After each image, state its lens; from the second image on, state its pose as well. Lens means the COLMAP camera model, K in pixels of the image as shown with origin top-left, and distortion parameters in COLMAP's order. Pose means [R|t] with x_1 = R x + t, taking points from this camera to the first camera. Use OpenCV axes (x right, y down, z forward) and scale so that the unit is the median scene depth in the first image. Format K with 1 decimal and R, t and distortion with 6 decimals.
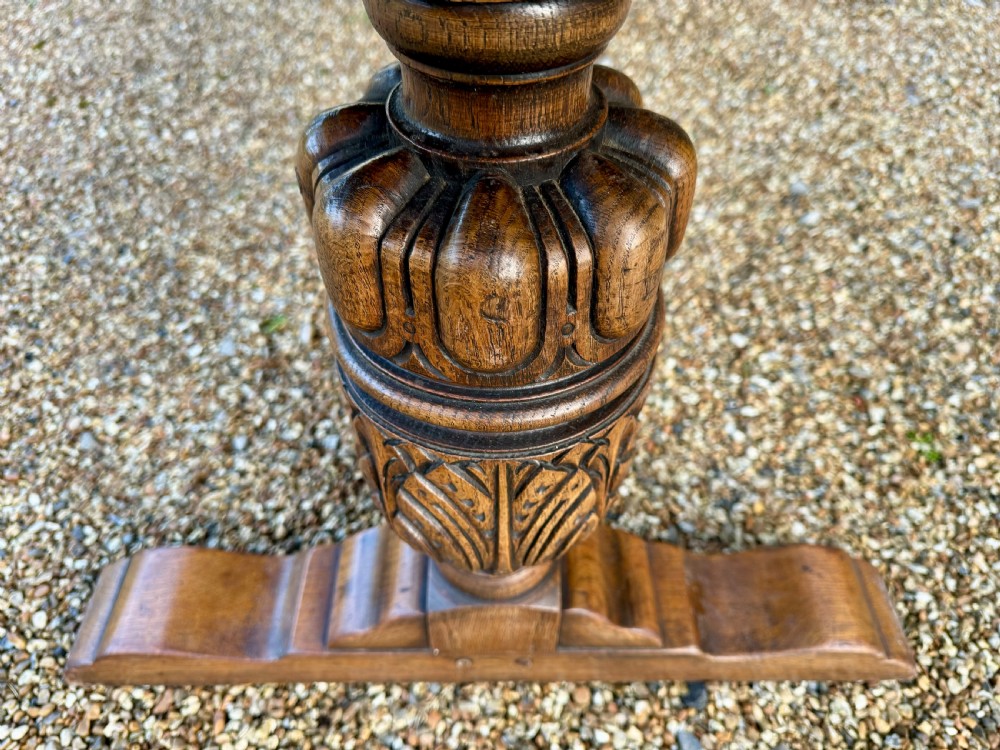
lens RADIAL K [[721.3, 0, 503.0], [0, 721.3, 382.1], [0, 0, 1]] dist [-0.009258, -0.000278]
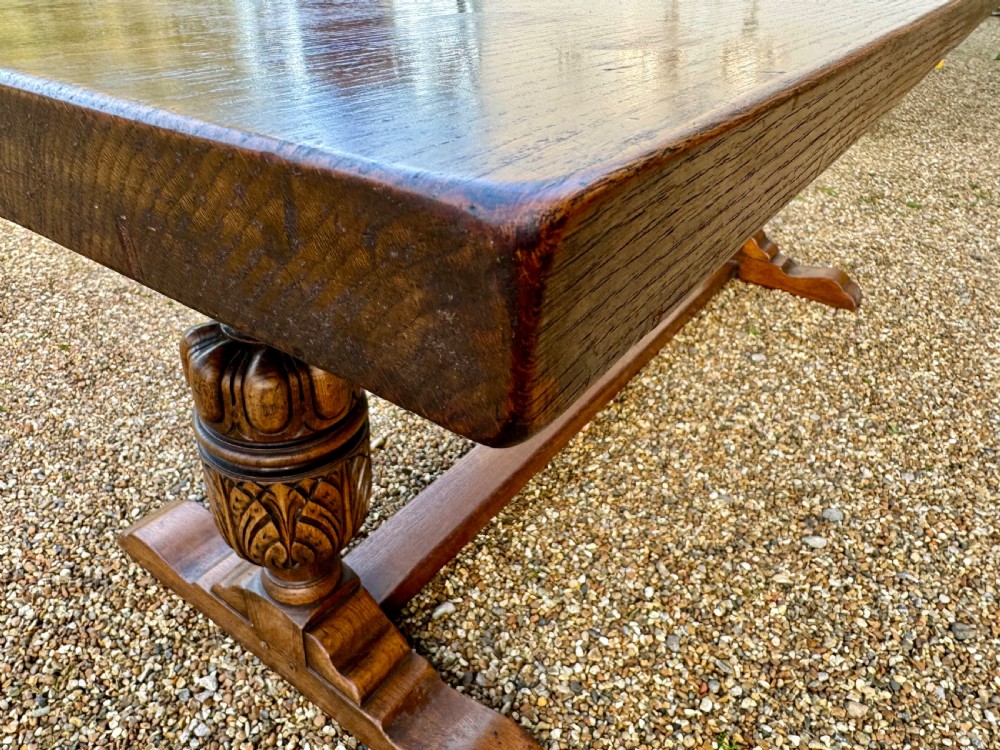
lens RADIAL K [[721.3, 0, 462.8], [0, 721.3, 363.5], [0, 0, 1]] dist [-0.009258, -0.000278]
pose [[0.801531, 0.336111, -0.494548, 0.794764], [-0.462797, 0.872425, -0.157142, -0.086019], [0.378639, 0.354829, 0.854827, -0.352154]]
